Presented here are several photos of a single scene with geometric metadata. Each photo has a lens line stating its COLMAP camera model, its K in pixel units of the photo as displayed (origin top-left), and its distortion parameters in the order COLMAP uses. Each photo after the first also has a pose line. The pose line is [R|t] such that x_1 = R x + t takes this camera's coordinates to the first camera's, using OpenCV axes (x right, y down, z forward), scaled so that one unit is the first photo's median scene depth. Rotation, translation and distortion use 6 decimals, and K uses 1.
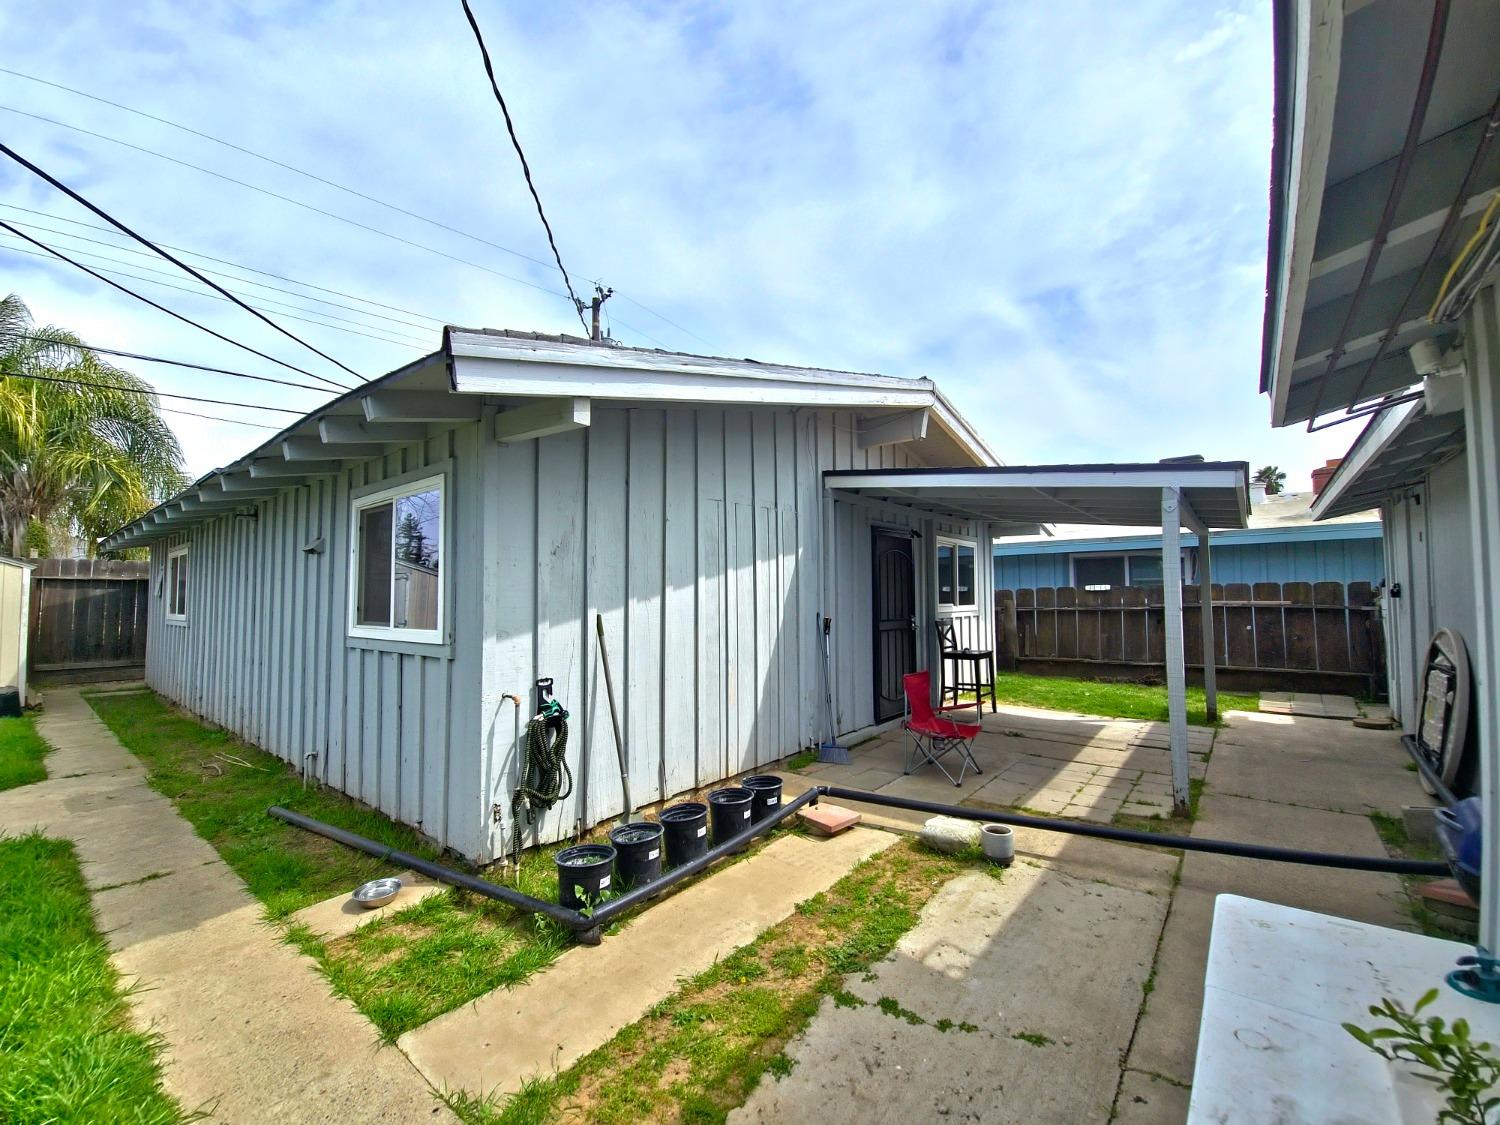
lens RADIAL K [[623.9, 0, 750.0], [0, 623.9, 562.5], [0, 0, 1]] dist [0.000423, -0.009637]
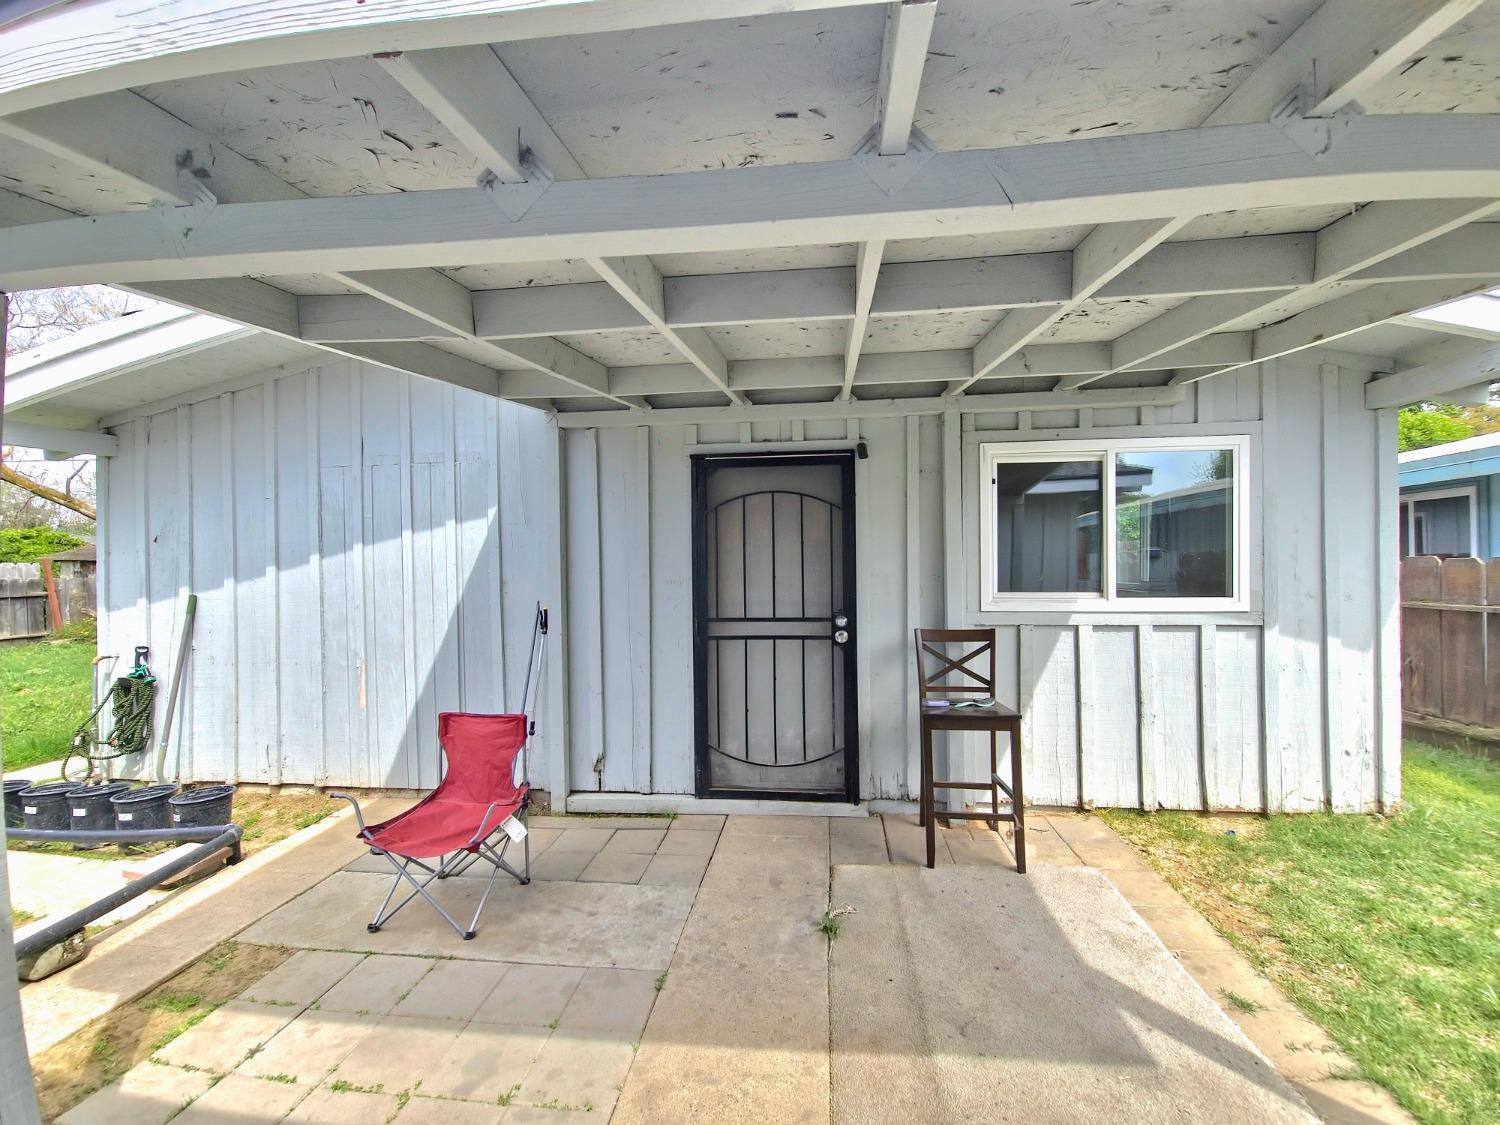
lens RADIAL K [[623.9, 0, 750.0], [0, 623.9, 562.5], [0, 0, 1]] dist [0.000423, -0.009637]
pose [[0.548263, 0.000328, -0.836306, 1.001937], [0.049066, 0.998265, 0.032558, 0.033957], [0.834865, -0.058885, 0.547296, 1.023420]]
